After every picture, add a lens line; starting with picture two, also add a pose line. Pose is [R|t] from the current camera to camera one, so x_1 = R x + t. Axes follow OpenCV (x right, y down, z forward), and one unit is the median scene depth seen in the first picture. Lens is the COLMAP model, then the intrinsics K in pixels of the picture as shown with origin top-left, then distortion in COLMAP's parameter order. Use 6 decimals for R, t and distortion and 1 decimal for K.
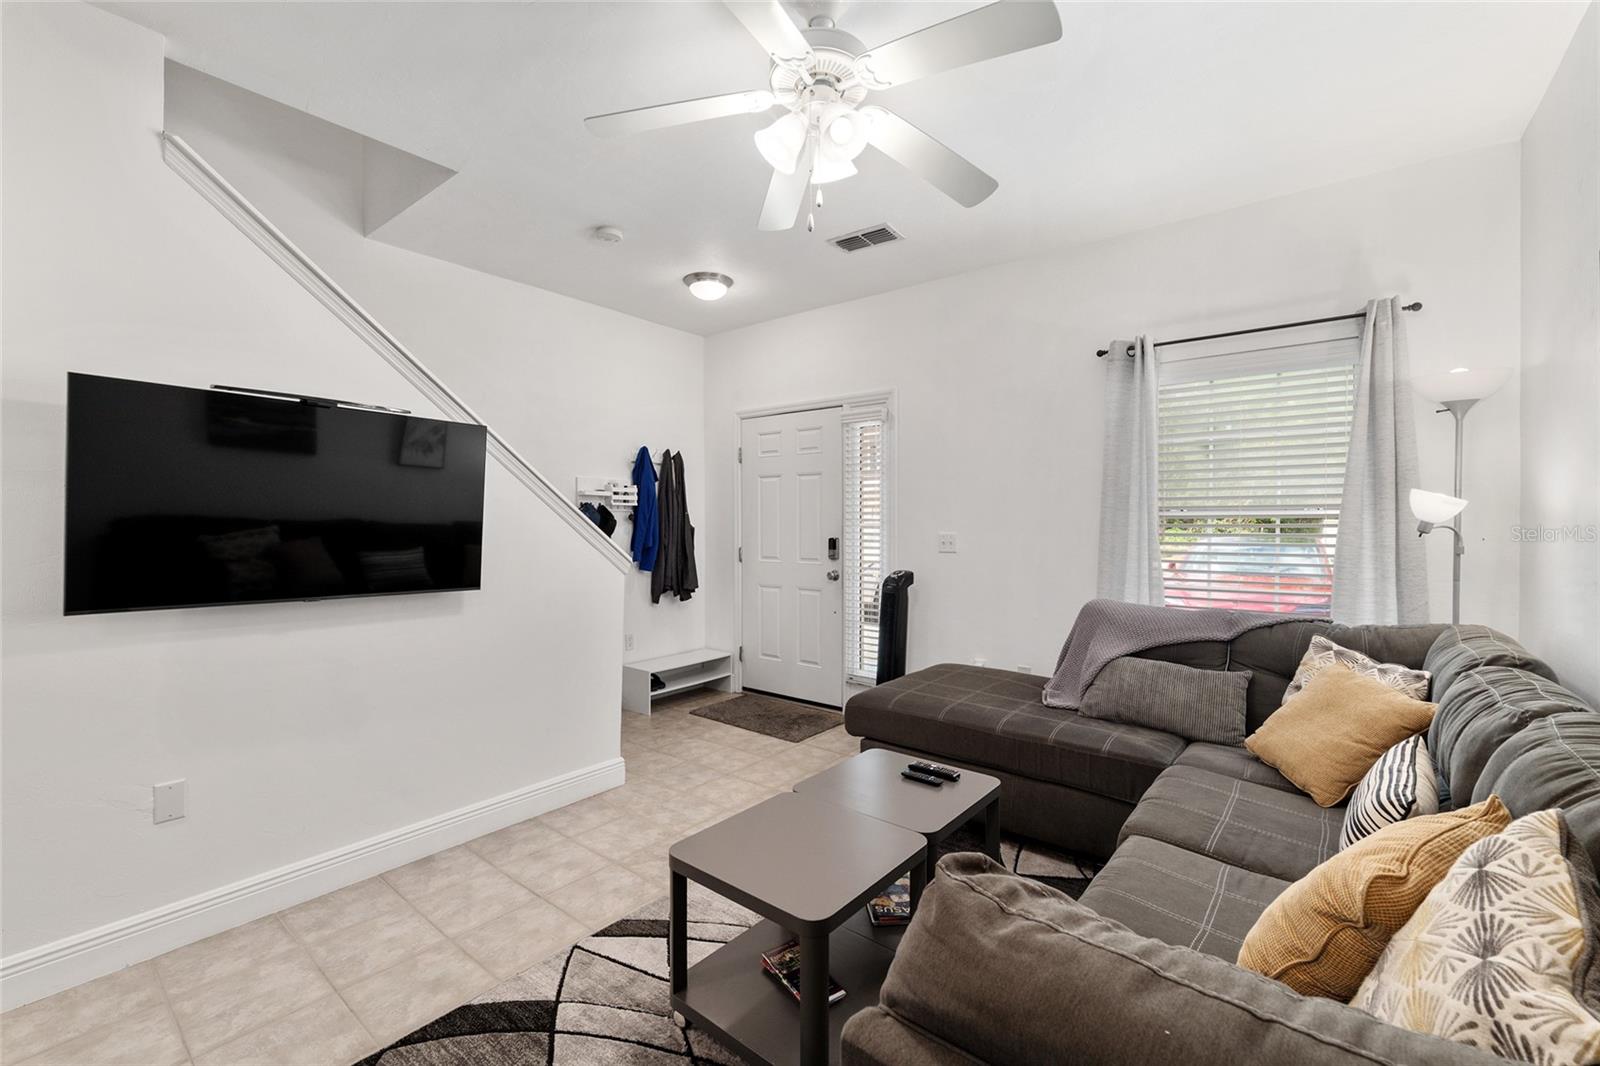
lens RADIAL K [[668.8, 0, 798.5], [0, 668.8, 528.3], [0, 0, 1]] dist [-0.004218, -0.000495]
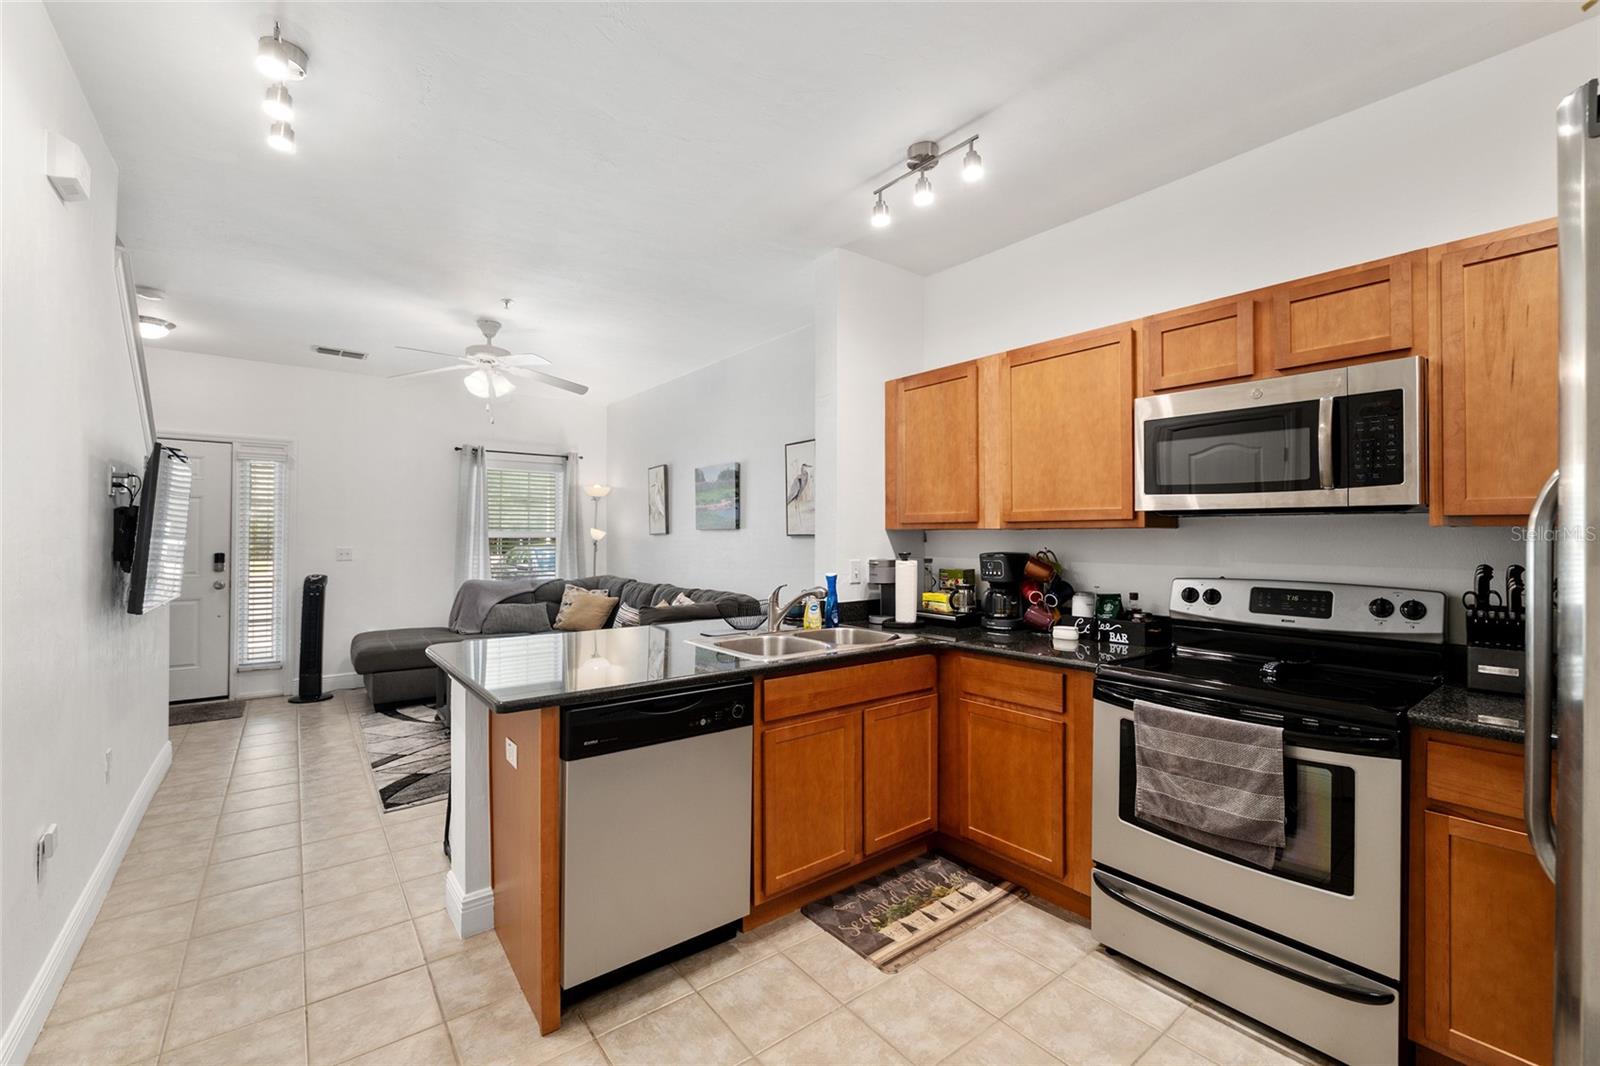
lens RADIAL K [[662.4, 0, 787.0], [0, 662.4, 529.2], [0, 0, 1]] dist [-0.004609, 0.000058]
pose [[0.249631, 0.010669, 0.968282, -1.309169], [0.003296, 0.999924, -0.011867, -0.017033], [-0.968335, 0.006154, 0.249577, -0.408556]]
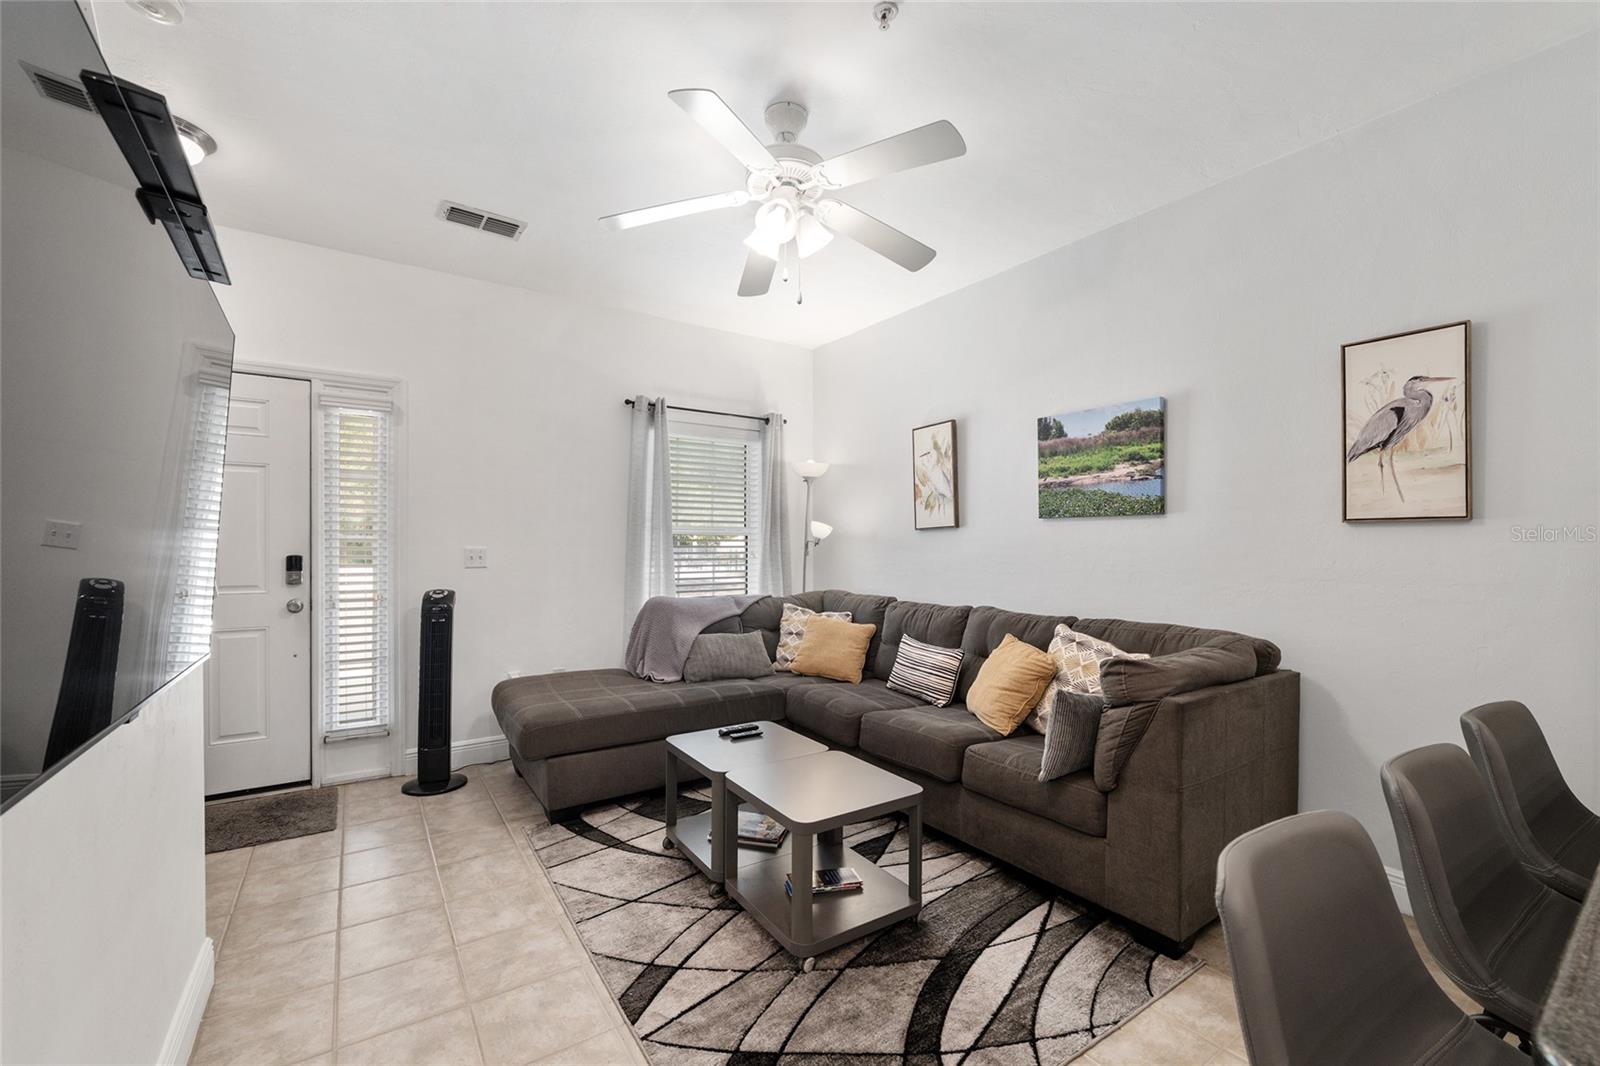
lens RADIAL K [[656.8, 0, 791.9], [0, 656.8, 547.6], [0, 0, 1]] dist [-0.011723, -0.000115]
pose [[0.298810, -0.004180, 0.954304, -0.750400], [0.003668, 0.999988, 0.003232, 0.008305], [-0.954306, 0.002534, 0.298821, 0.411572]]
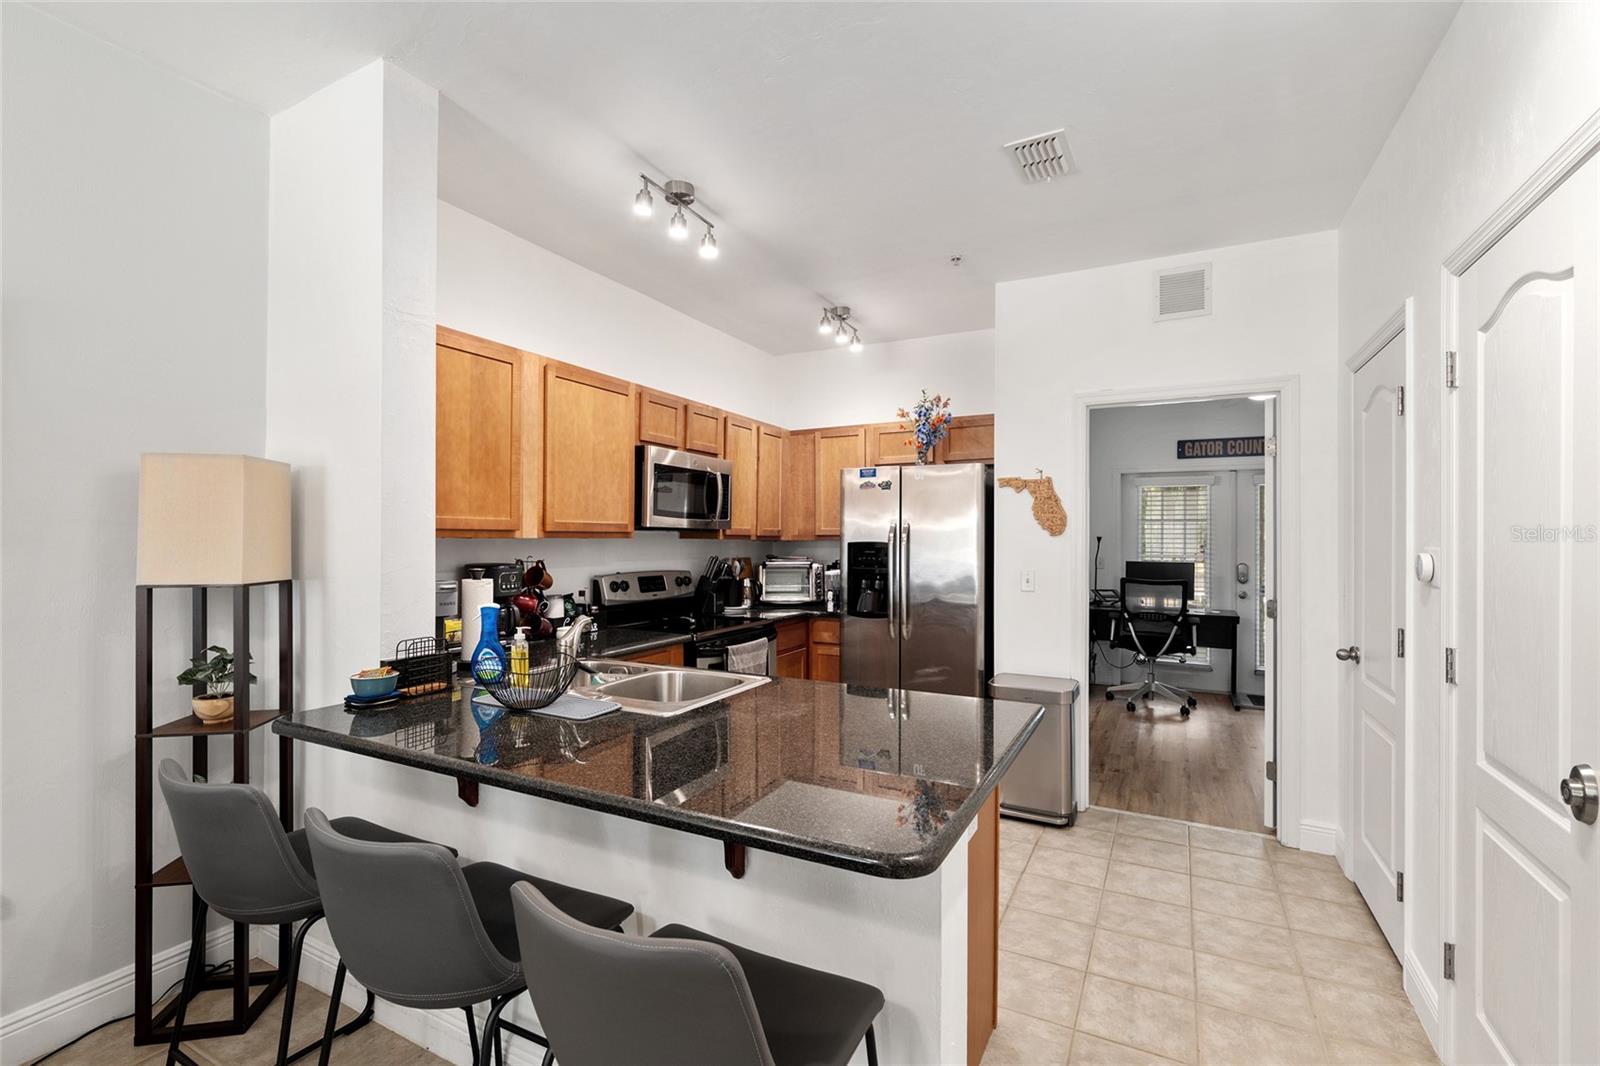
lens RADIAL K [[721.2, 0, 799.8], [0, 721.2, 536.9], [0, 0, 1]] dist [0.000598, 0.000037]
pose [[-0.981406, -0.006134, -0.191848, -0.424149], [-0.006915, 0.999970, 0.003403, -0.036637], [0.191821, 0.004666, -0.981419, 0.639749]]
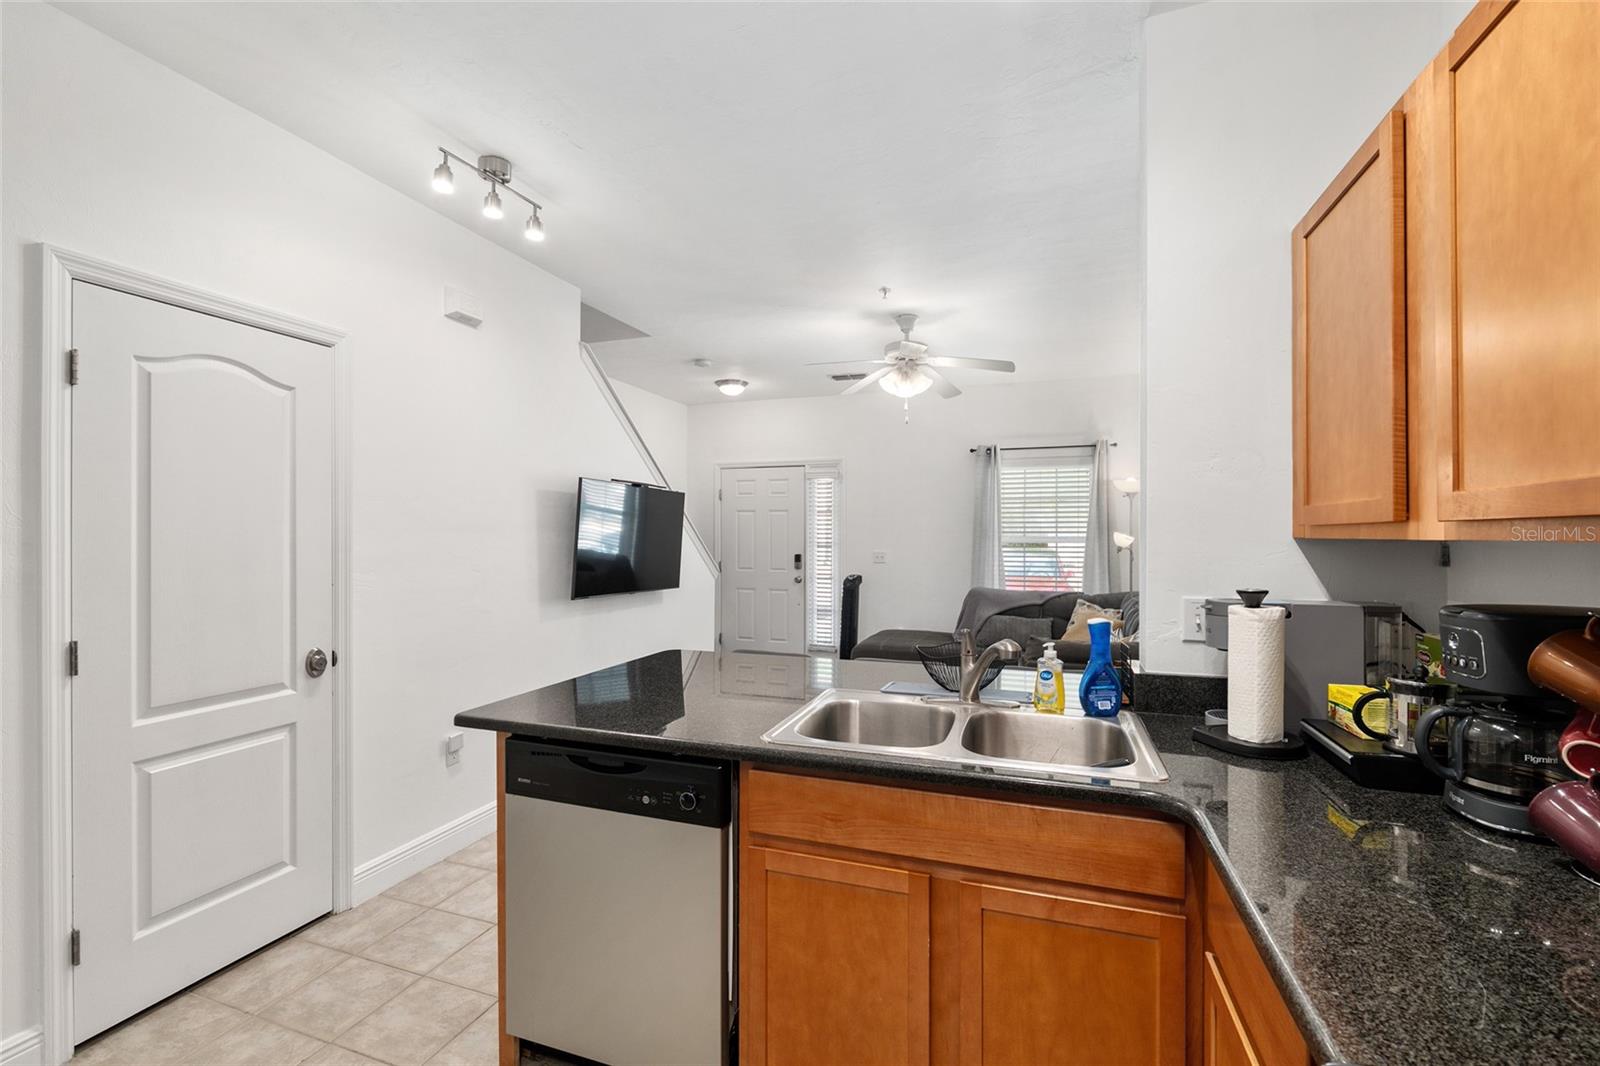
lens RADIAL K [[687.7, 0, 793.9], [0, 687.7, 536.5], [0, 0, 1]] dist [-0.005134, -0.000240]
pose [[0.948908, -0.001575, 0.315550, -0.698216], [0.002935, 0.999988, -0.003834, -0.030595], [-0.315540, 0.004564, 0.948901, -0.714442]]
